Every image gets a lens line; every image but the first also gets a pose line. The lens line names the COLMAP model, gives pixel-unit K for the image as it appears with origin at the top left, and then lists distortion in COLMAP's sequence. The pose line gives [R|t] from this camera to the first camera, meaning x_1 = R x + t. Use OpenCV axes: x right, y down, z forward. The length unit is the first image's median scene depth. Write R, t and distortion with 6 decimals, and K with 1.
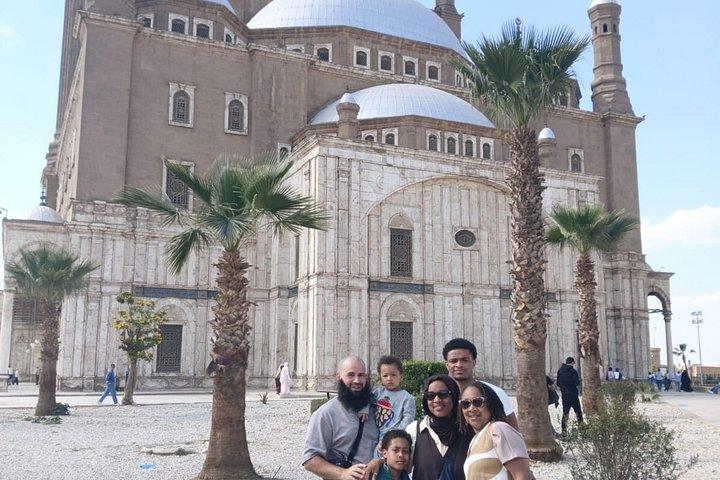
lens RADIAL K [[629.5, 0, 350.9], [0, 629.5, 248.4], [0, 0, 1]] dist [0.115666, -0.301035]
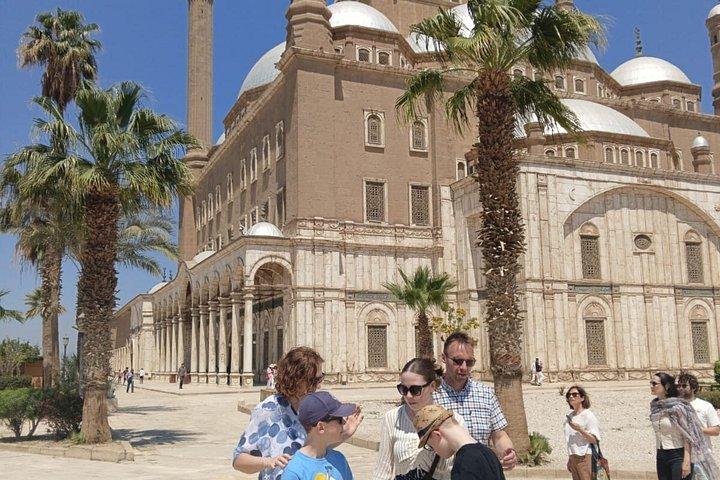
lens RADIAL K [[624.9, 0, 359.9], [0, 624.9, 252.1], [0, 0, 1]] dist [0.003424, -0.007630]
pose [[0.998558, -0.023012, -0.048503, -0.259913], [0.023802, 0.999592, 0.015783, -0.027805], [0.048120, -0.016915, 0.998698, -0.105971]]
